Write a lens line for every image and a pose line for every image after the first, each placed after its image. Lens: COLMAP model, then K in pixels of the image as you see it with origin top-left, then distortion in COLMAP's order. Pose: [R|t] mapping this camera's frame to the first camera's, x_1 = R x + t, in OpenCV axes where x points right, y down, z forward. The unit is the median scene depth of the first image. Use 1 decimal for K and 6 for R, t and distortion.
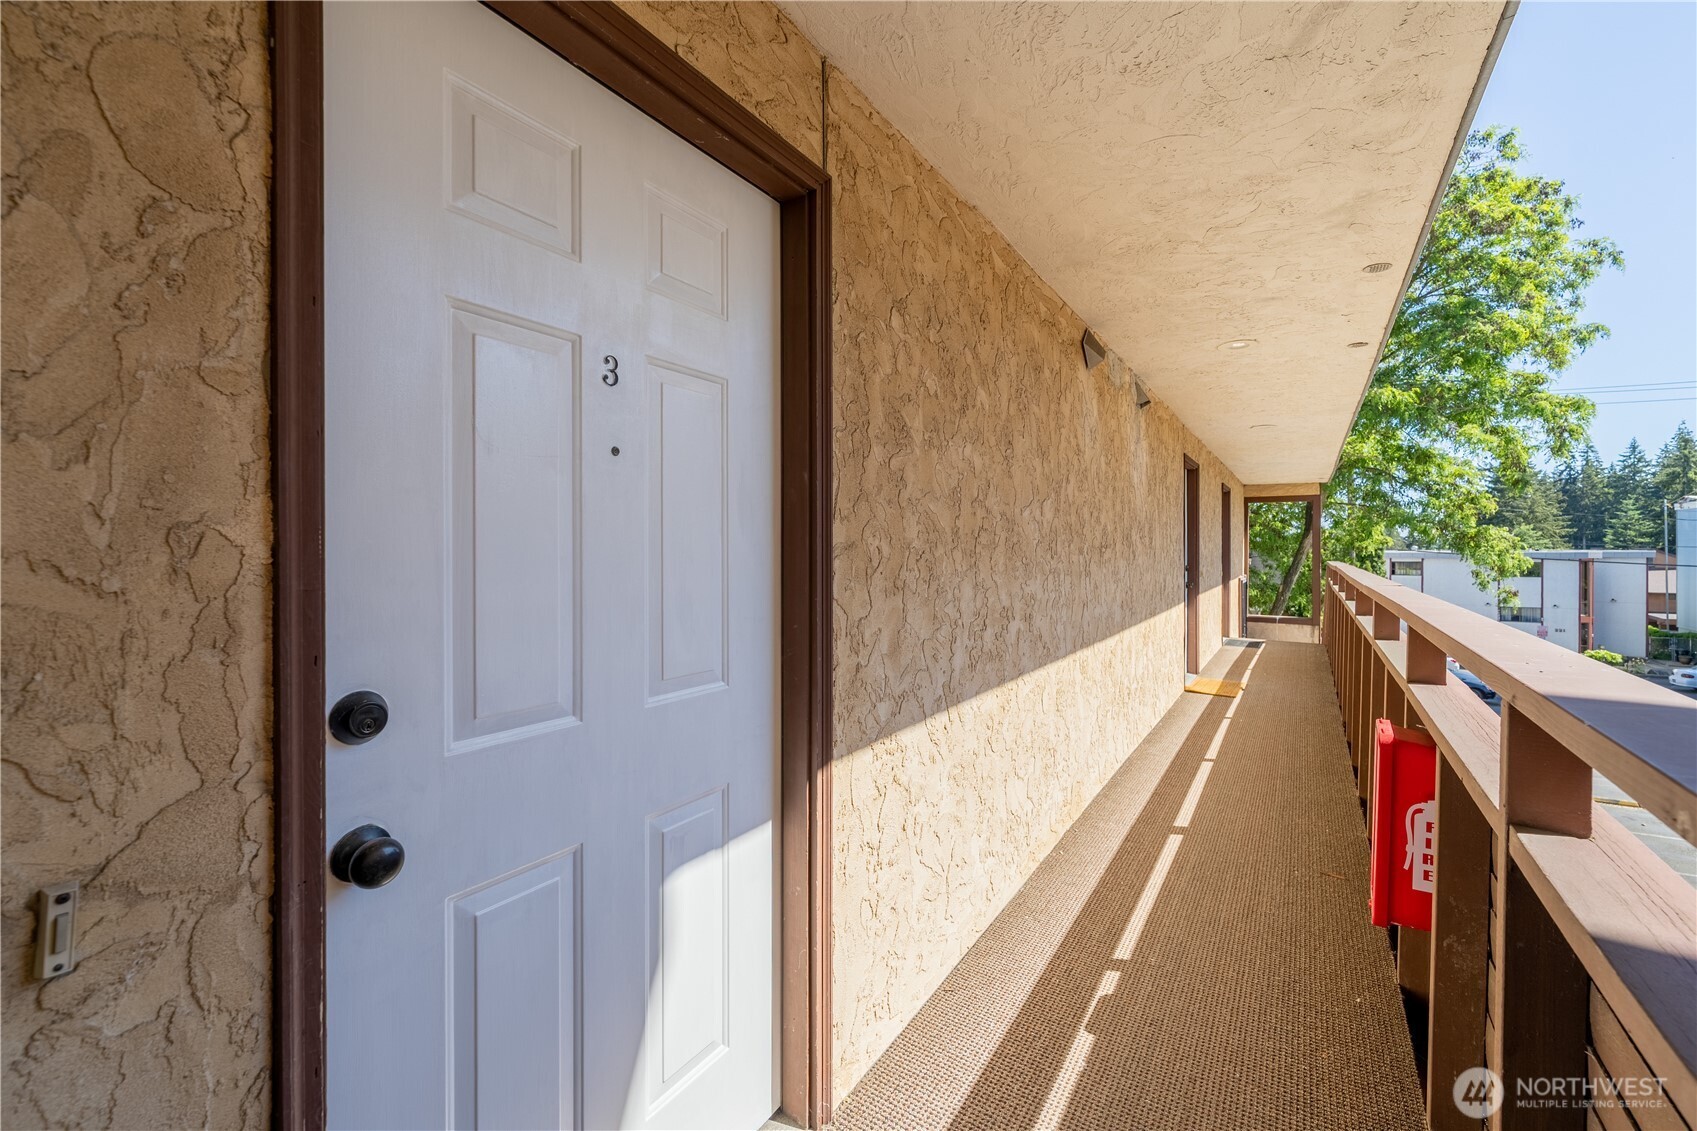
lens RADIAL K [[690.1, 0, 854.1], [0, 690.1, 566.0], [0, 0, 1]] dist [-0.000893, -0.000126]
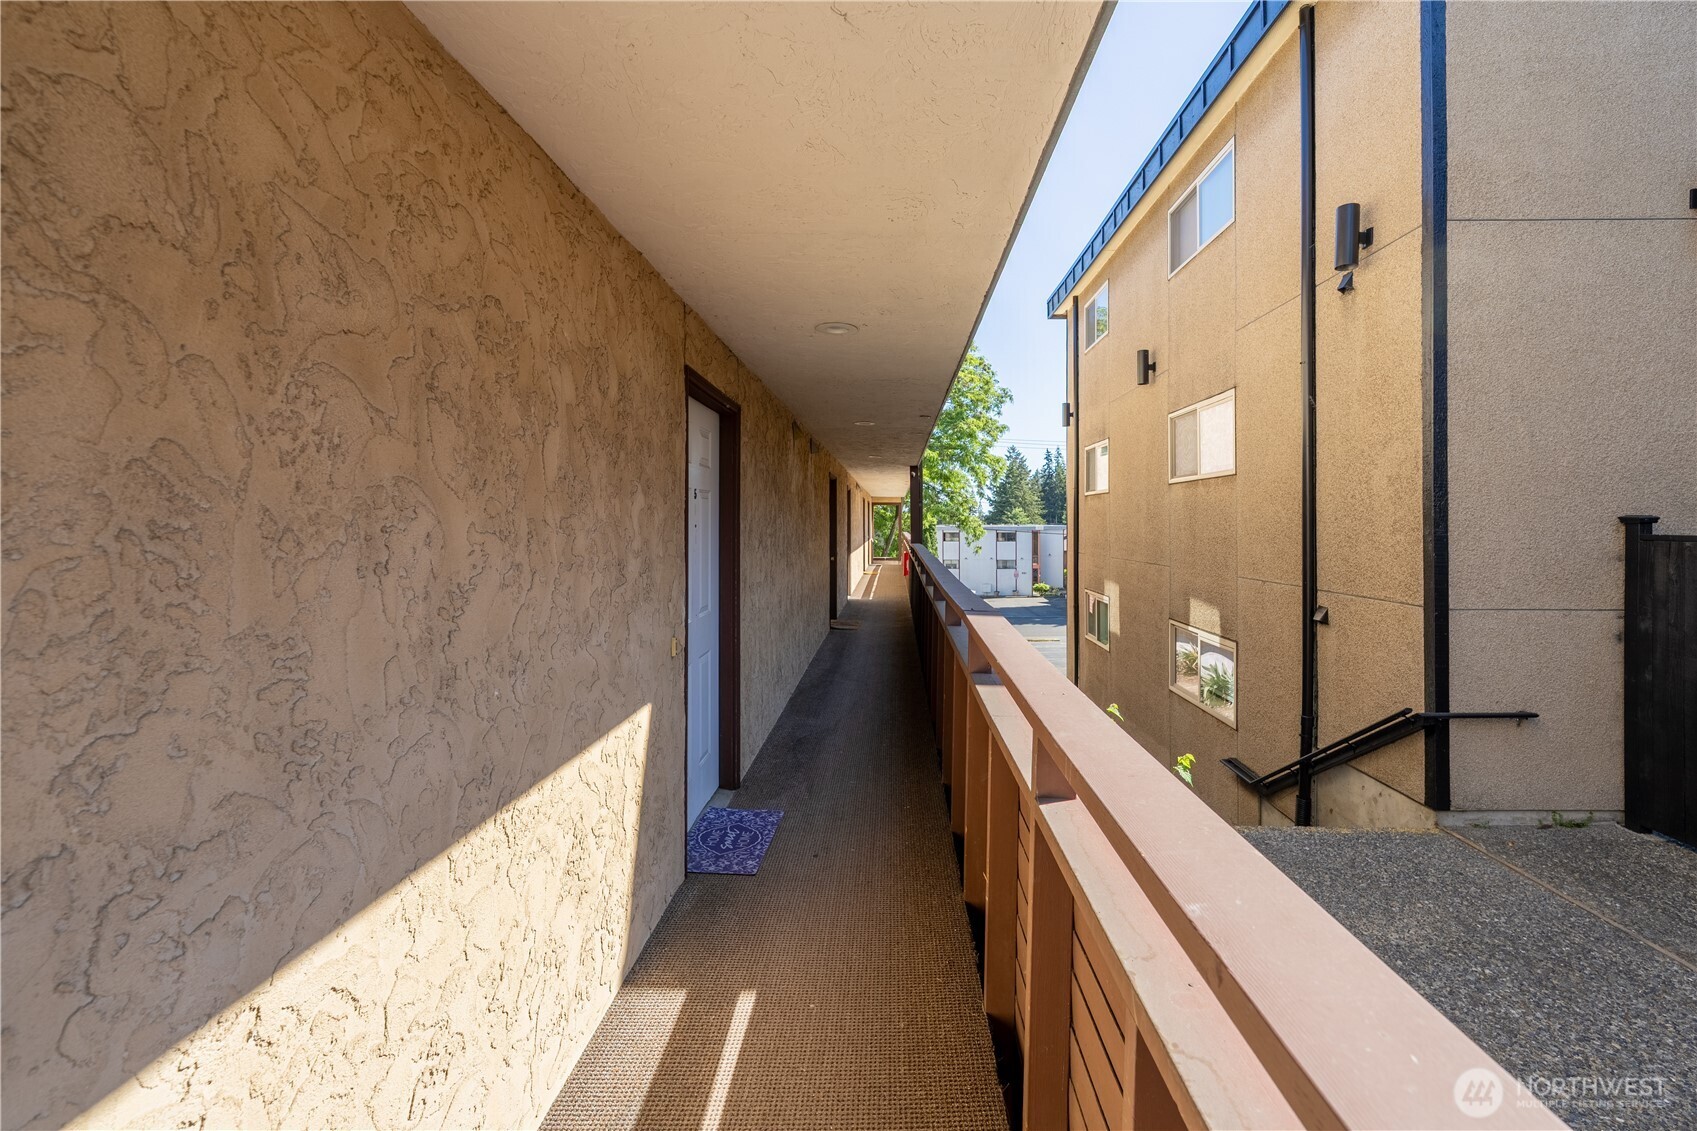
lens RADIAL K [[690.1, 0, 854.1], [0, 690.1, 566.0], [0, 0, 1]] dist [-0.000893, -0.000126]
pose [[0.868895, -0.028076, 0.494200, -0.334783], [0.008601, 0.999096, 0.041639, 0.004779], [-0.494922, -0.031930, 0.868351, -0.513686]]
